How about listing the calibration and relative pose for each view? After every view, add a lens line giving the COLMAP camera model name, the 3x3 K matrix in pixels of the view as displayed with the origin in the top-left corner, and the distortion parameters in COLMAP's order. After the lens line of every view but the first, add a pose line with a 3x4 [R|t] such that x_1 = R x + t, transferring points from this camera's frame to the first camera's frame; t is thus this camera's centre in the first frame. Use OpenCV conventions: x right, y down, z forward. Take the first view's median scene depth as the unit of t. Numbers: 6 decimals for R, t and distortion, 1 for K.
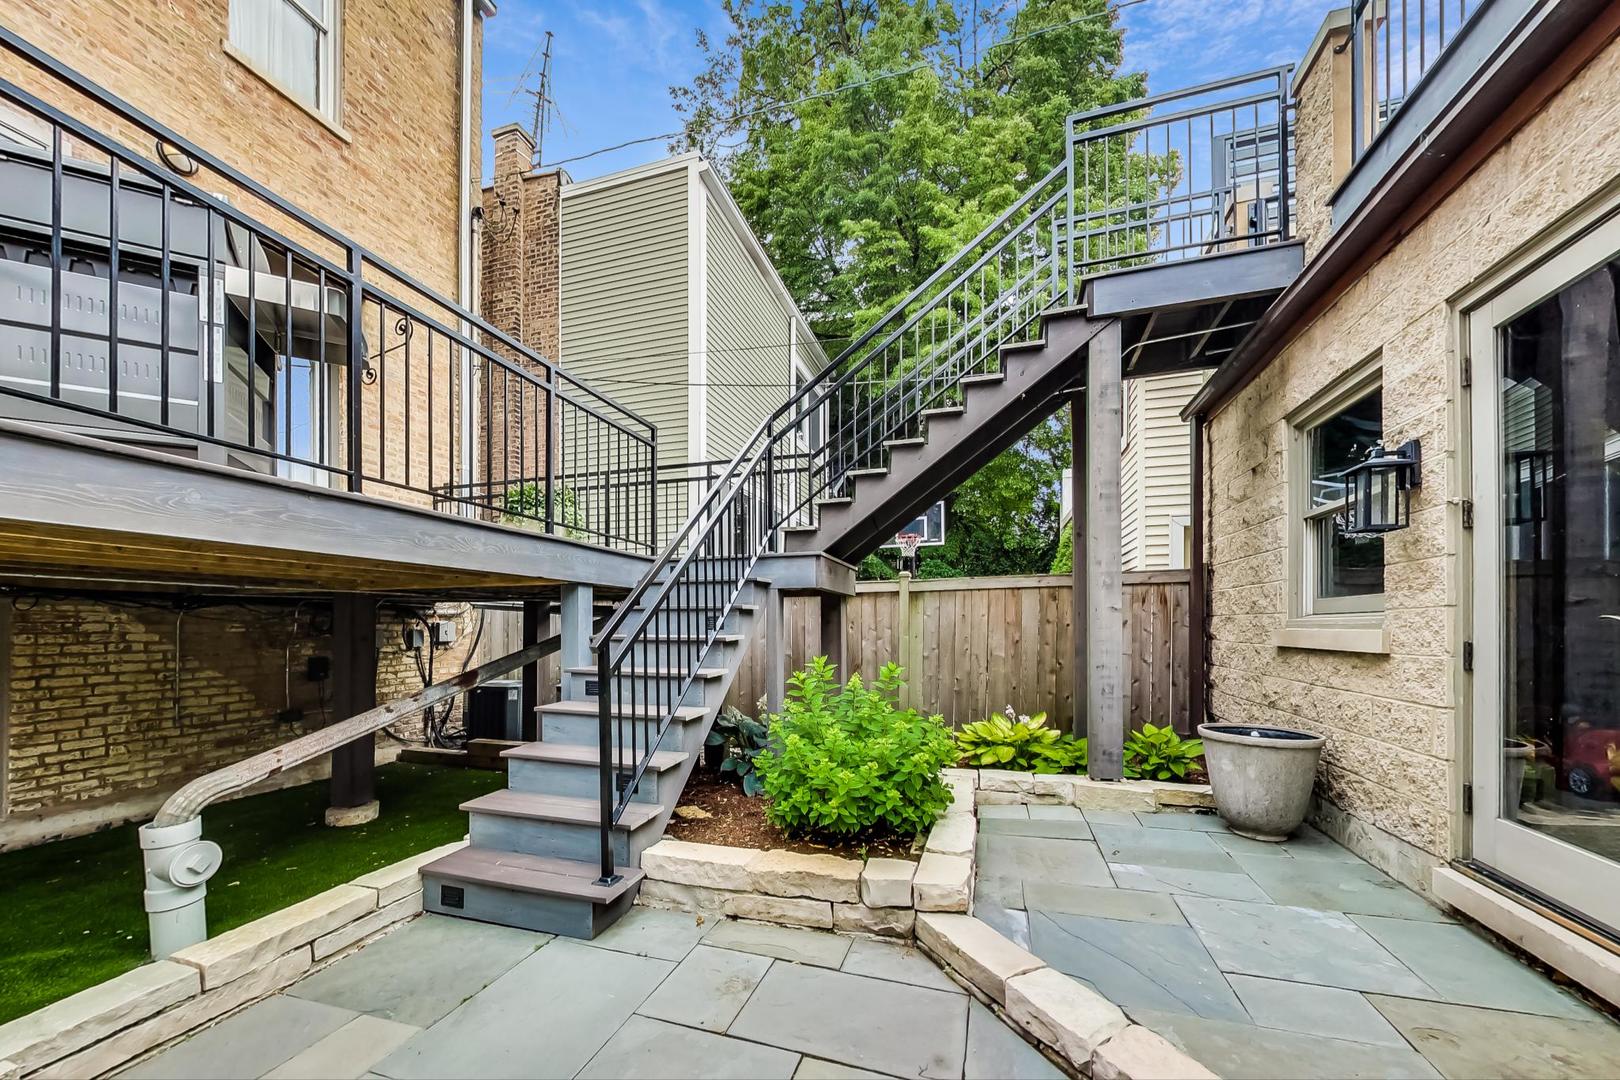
lens RADIAL K [[590.1, 0, 807.8], [0, 590.1, 625.8], [0, 0, 1]] dist [-0.006200, 0.000019]
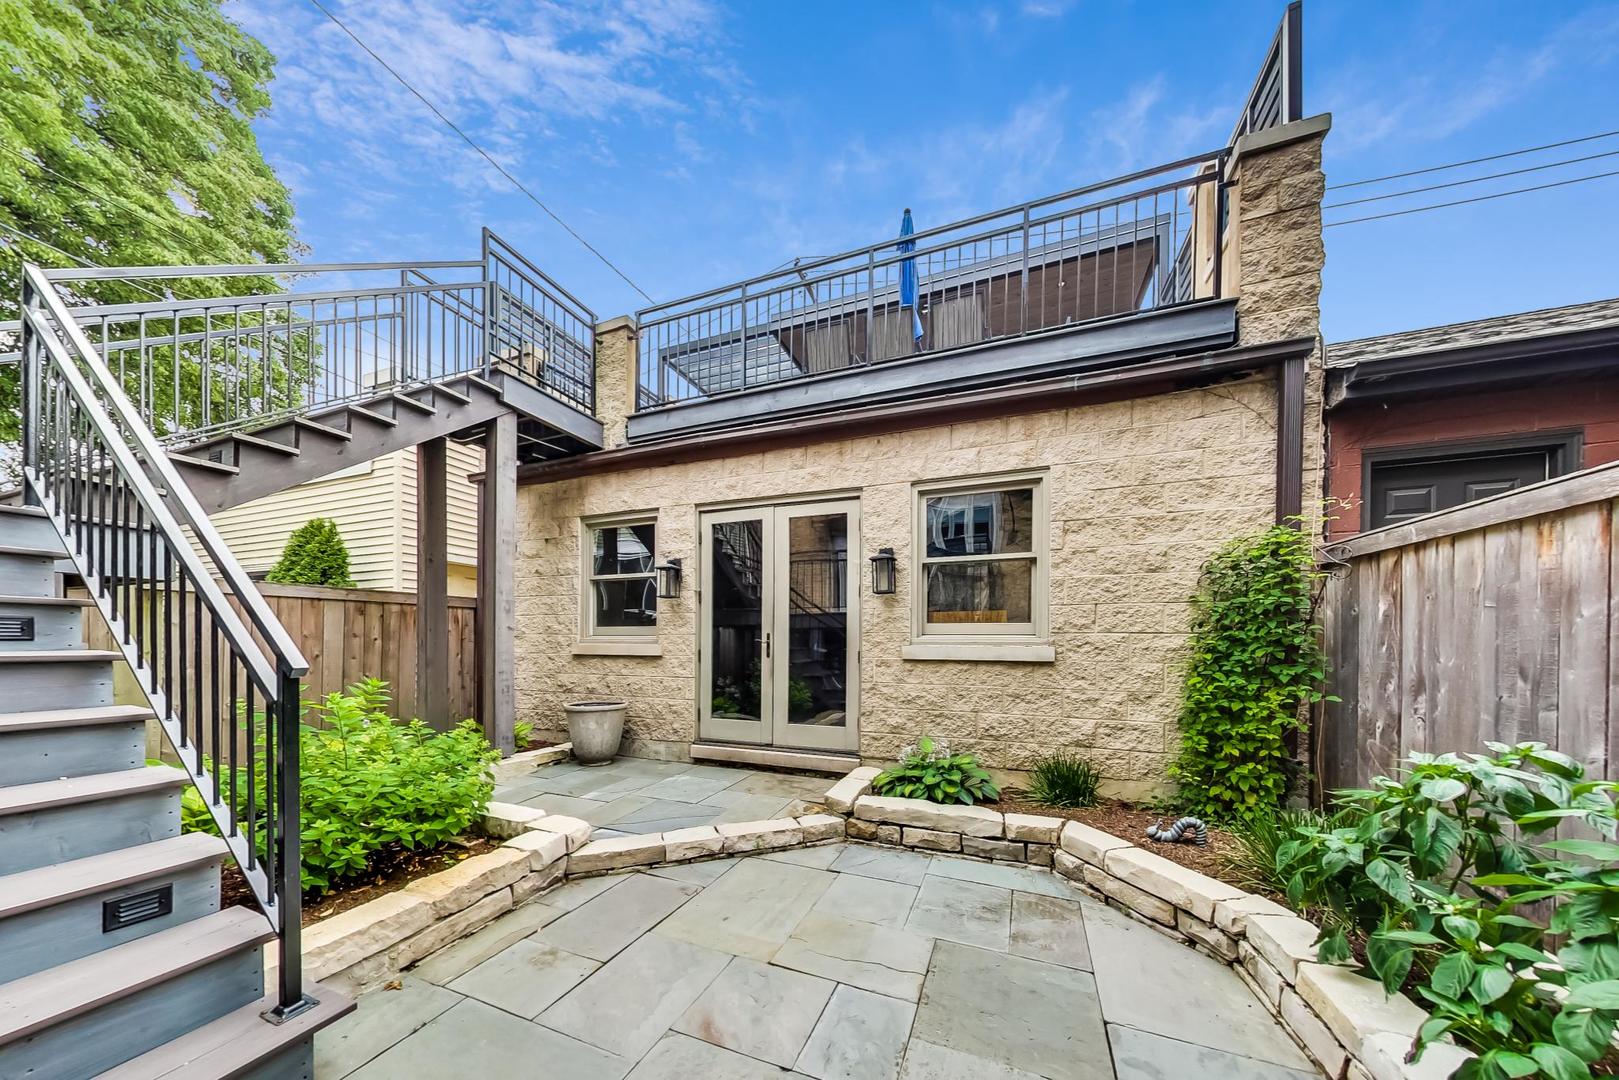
lens RADIAL K [[531.3, 0, 800.1], [0, 531.3, 648.5], [0, 0, 1]] dist [0.001002, 0.000087]
pose [[0.075977, -0.005068, 0.997097, -0.757321], [-0.007359, 0.999957, 0.005644, 0.006572], [-0.997082, -0.007767, 0.075936, 0.307724]]
